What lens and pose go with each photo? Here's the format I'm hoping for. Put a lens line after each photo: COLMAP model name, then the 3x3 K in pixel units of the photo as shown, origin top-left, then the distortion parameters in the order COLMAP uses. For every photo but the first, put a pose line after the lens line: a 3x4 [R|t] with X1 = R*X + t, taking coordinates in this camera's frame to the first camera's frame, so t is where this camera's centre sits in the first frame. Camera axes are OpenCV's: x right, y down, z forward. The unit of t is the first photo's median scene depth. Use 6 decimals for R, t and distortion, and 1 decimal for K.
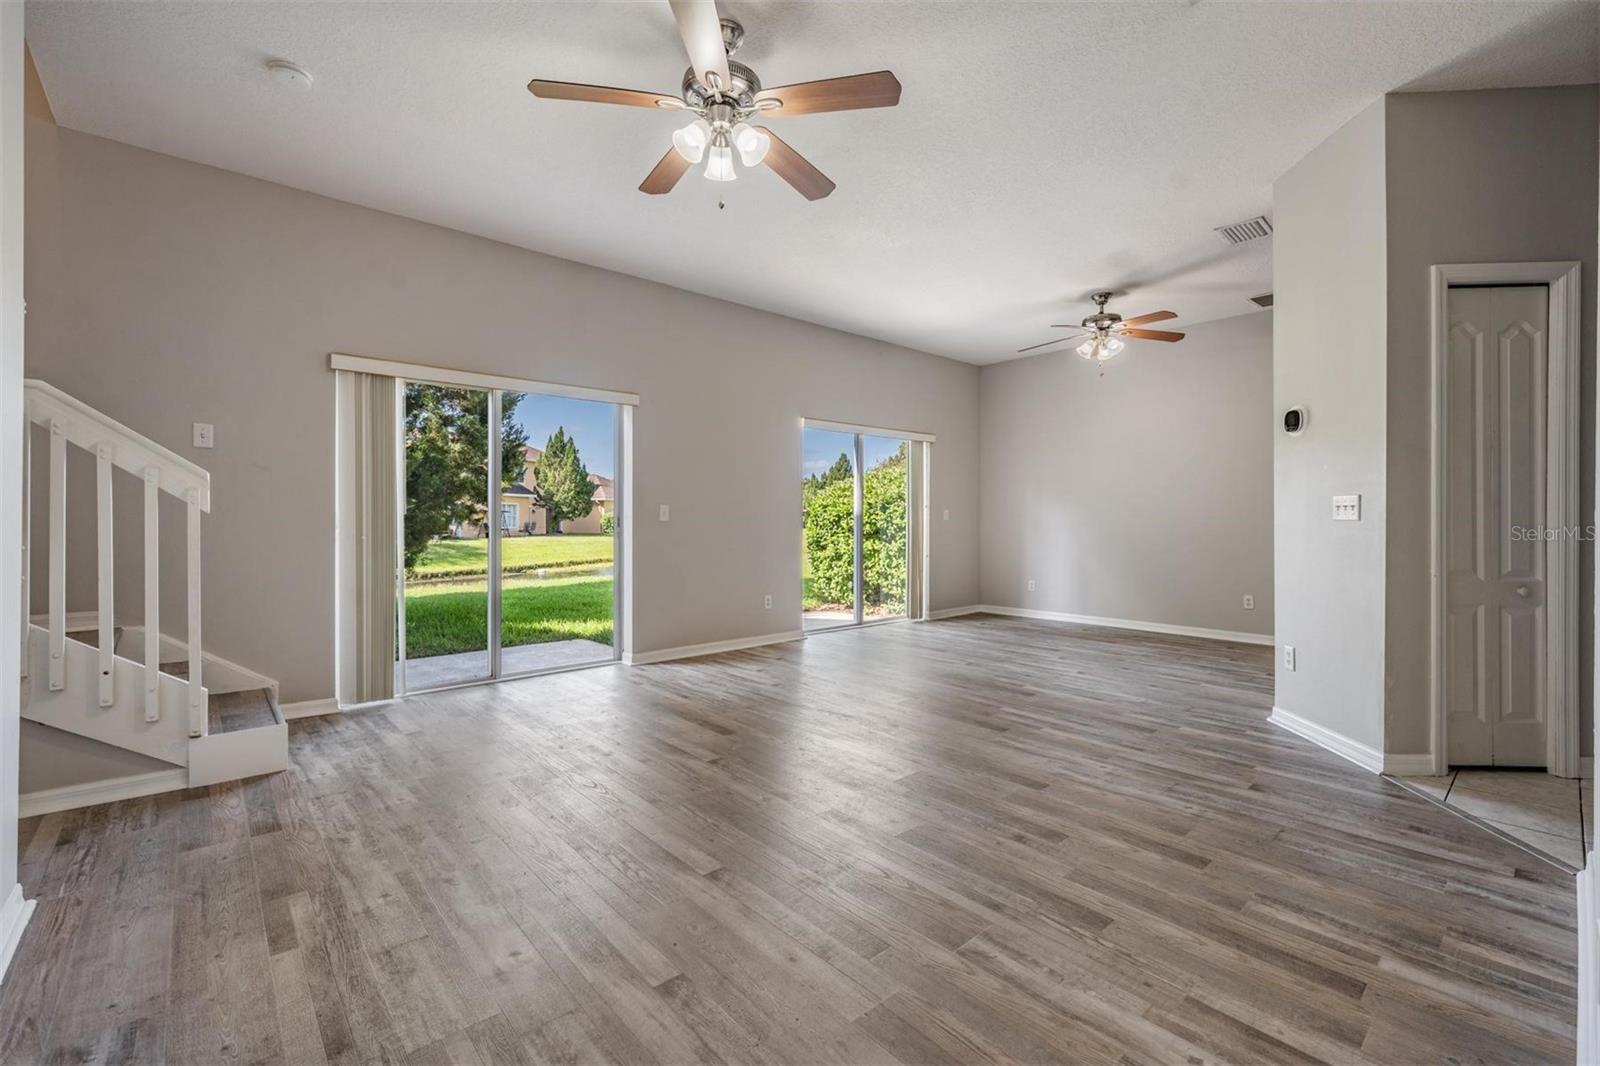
lens RADIAL K [[679.9, 0, 794.0], [0, 679.9, 522.1], [0, 0, 1]] dist [0.001680, -0.000277]
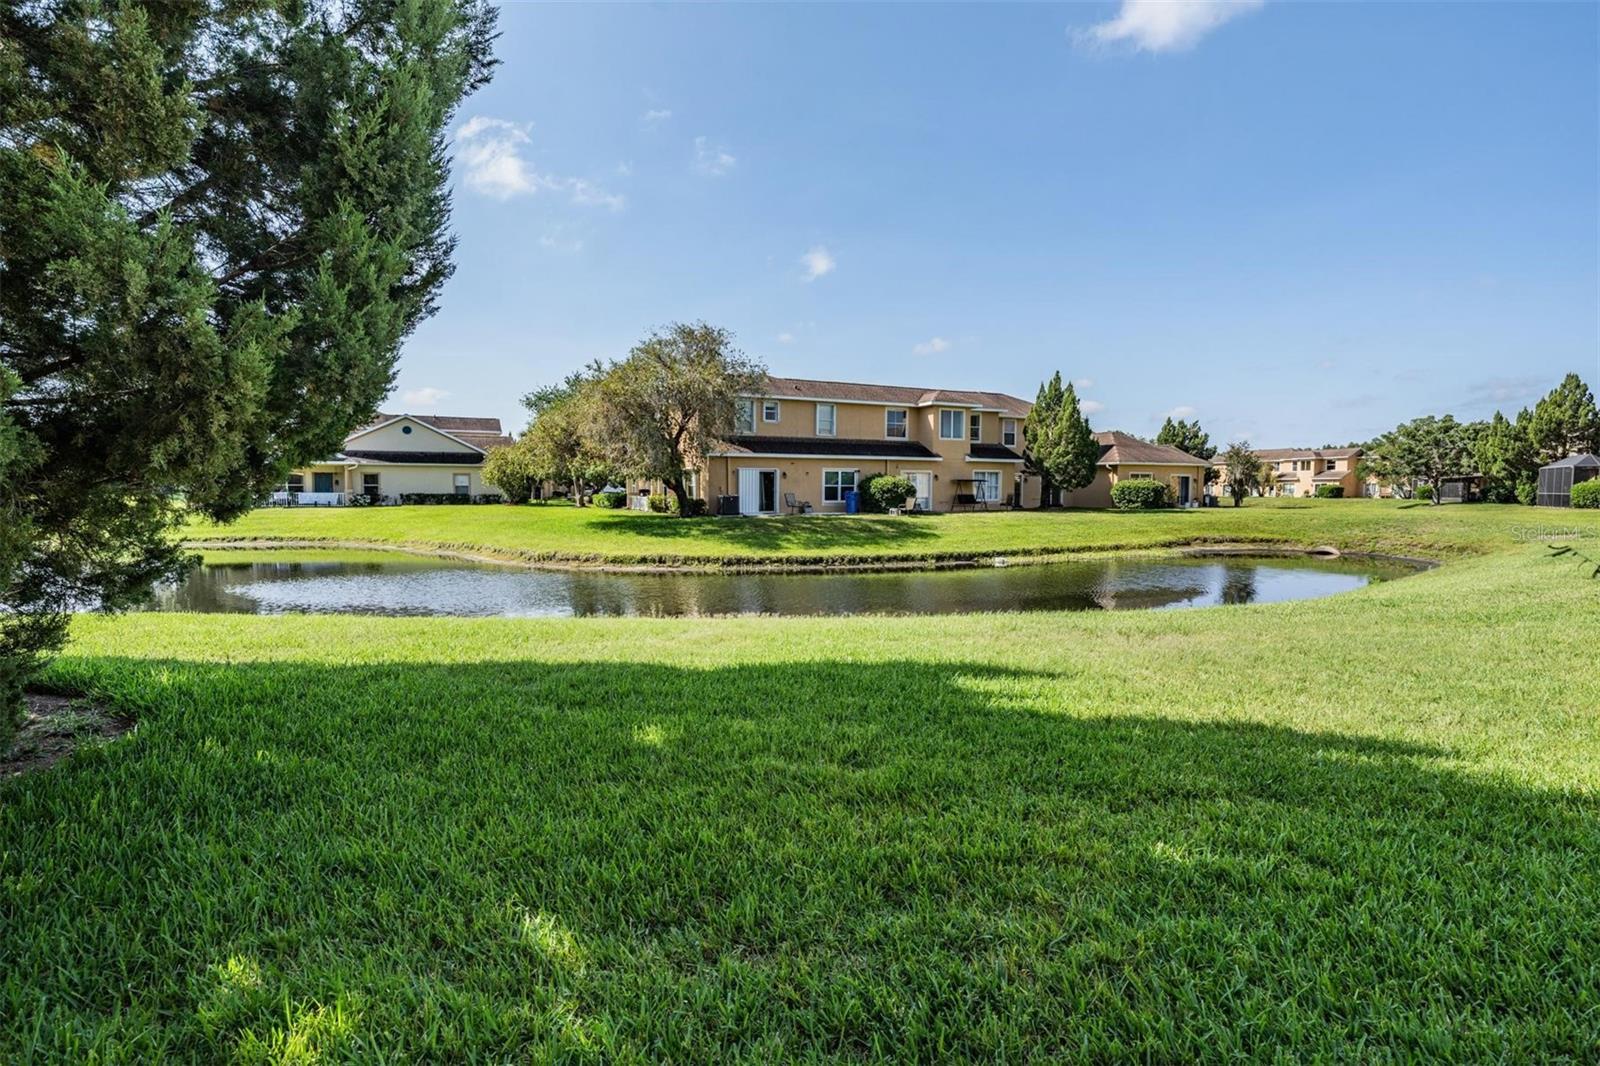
lens RADIAL K [[725.2, 0, 791.9], [0, 725.2, 533.2], [0, 0, 1]] dist [0.001111, -0.000215]
pose [[0.741644, 0.041831, -0.669488, -0.027086], [-0.001971, 0.998185, 0.060185, -0.037299], [0.670791, -0.043316, 0.740381, 1.600097]]
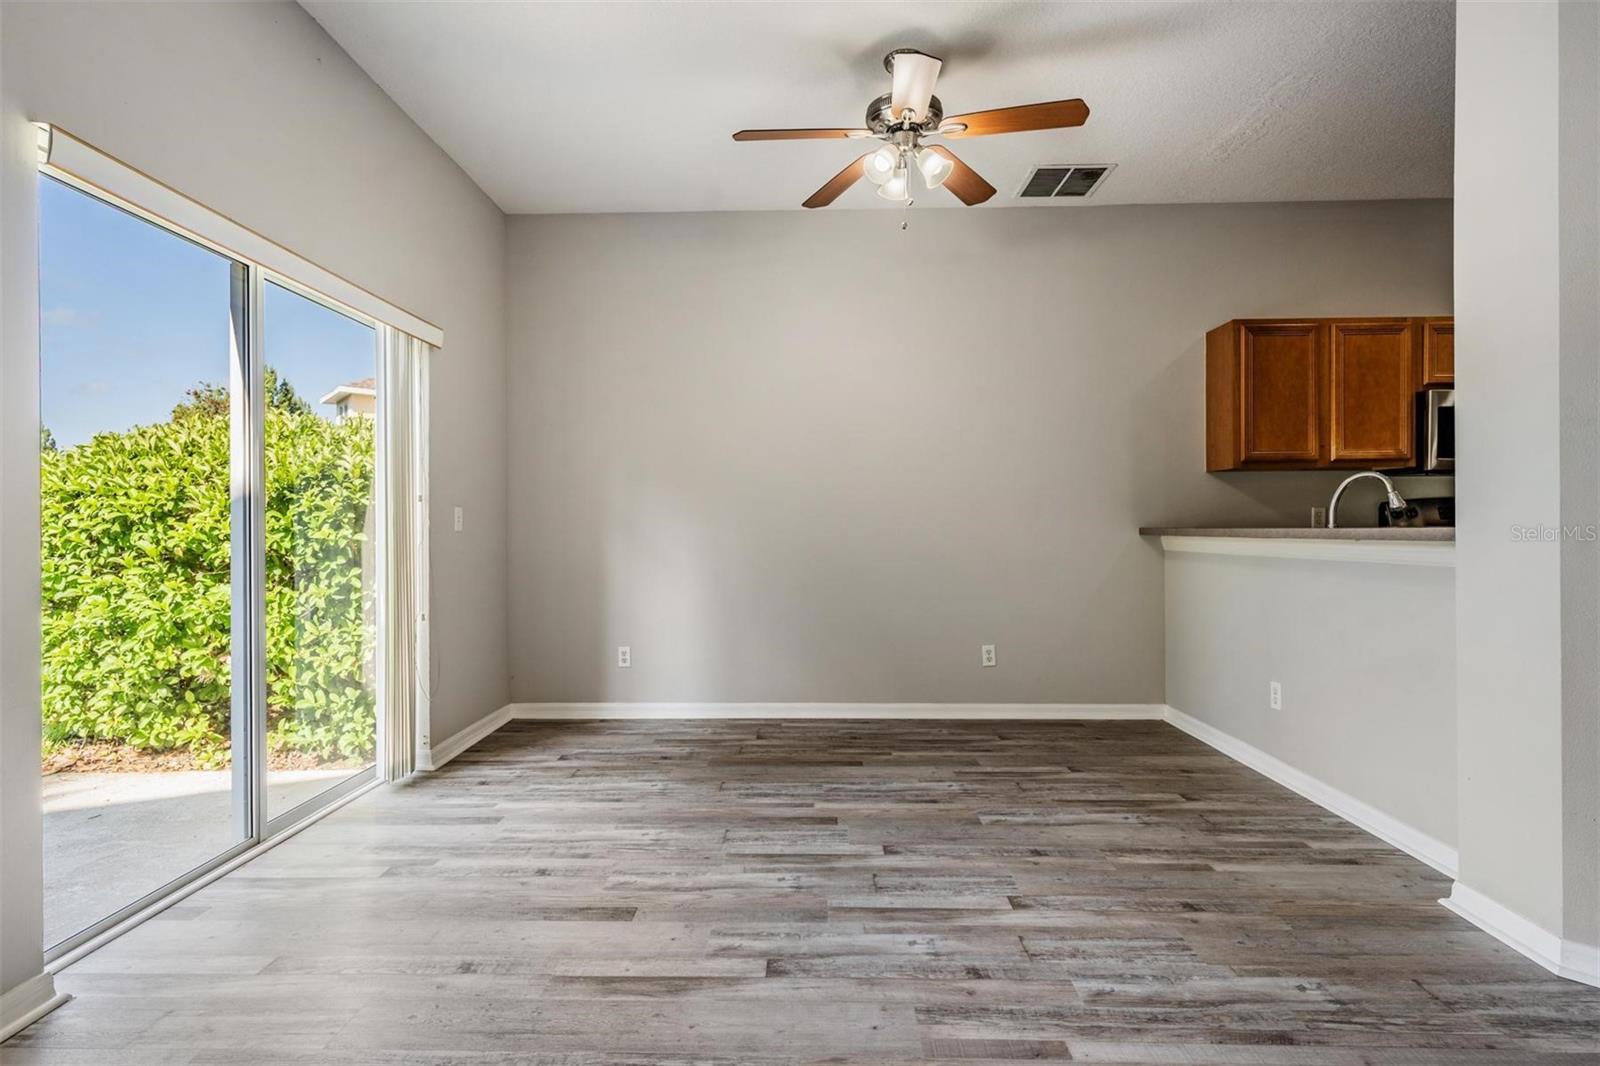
lens RADIAL K [[807.0, 0, 794.2], [0, 807.0, 530.1], [0, 0, 1]] dist [0.001642, -0.000686]
pose [[0.676832, -0.004317, 0.736125, -0.020164], [0.006445, 0.999979, -0.000061, -0.002279], [-0.736109, 0.004785, 0.676846, 0.674788]]
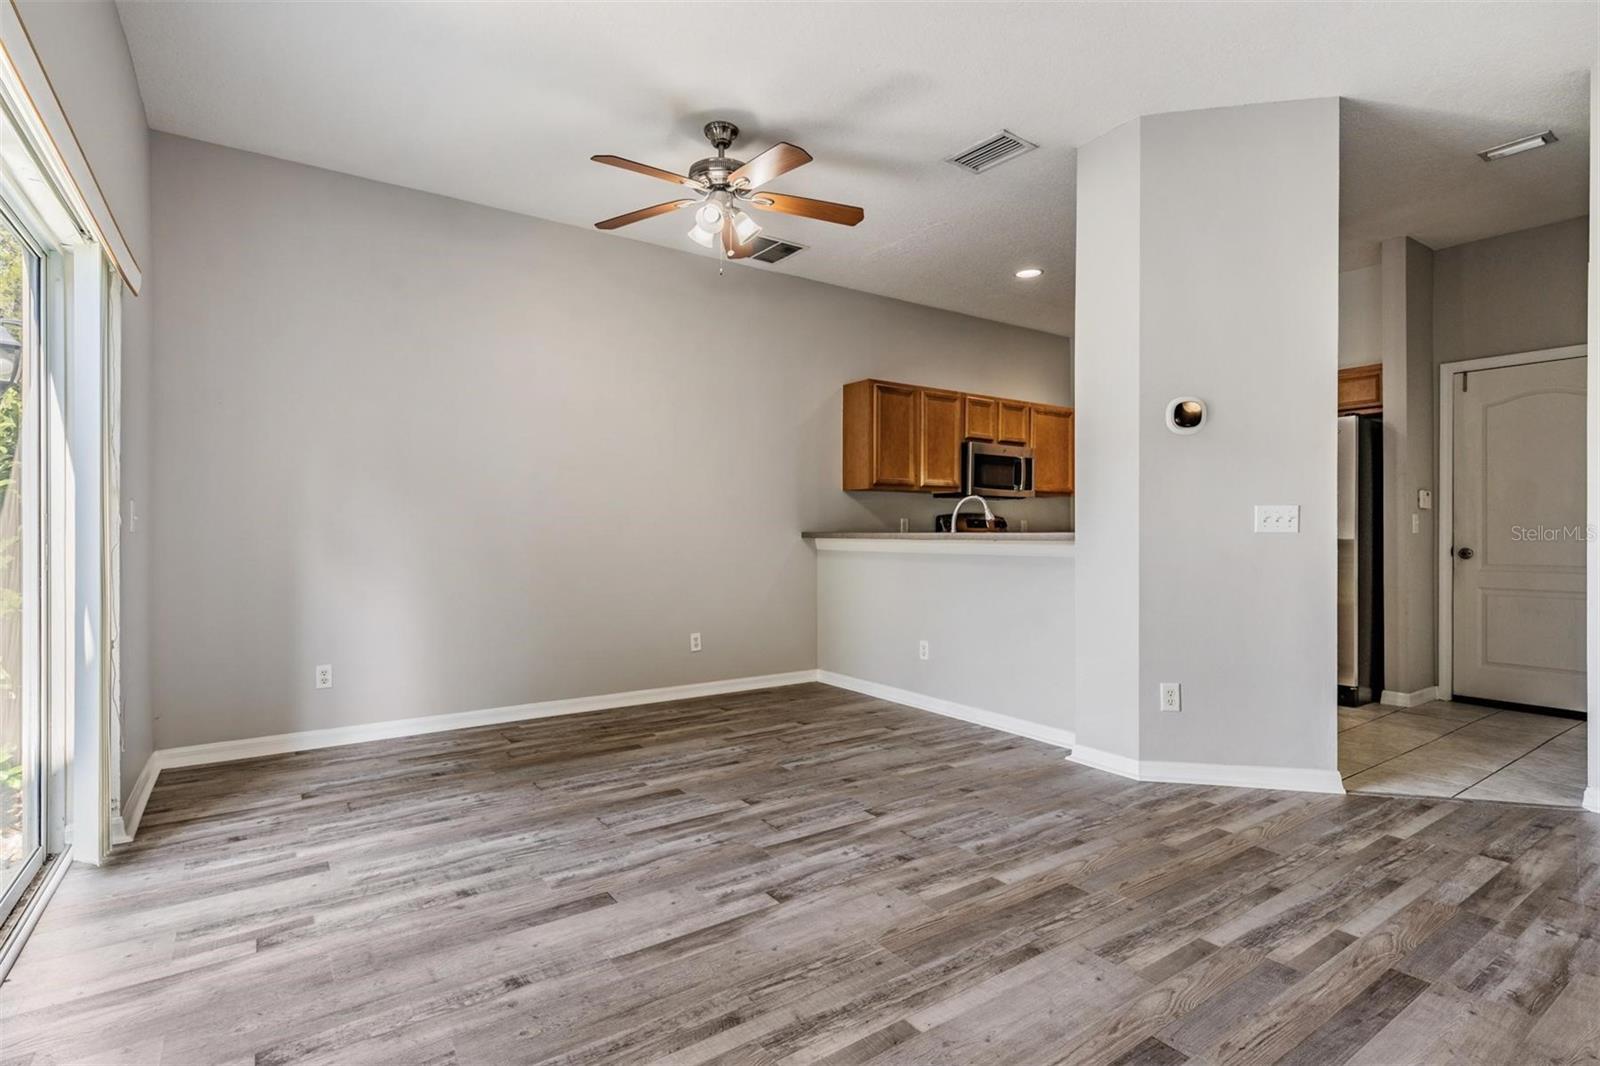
lens RADIAL K [[773.6, 0, 792.9], [0, 773.6, 533.6], [0, 0, 1]] dist [0.001307, -0.000547]
pose [[0.114287, -0.002139, 0.993446, -0.174216], [0.001519, 0.999997, 0.001979, -0.002431], [-0.993447, 0.001283, 0.114290, 0.871412]]
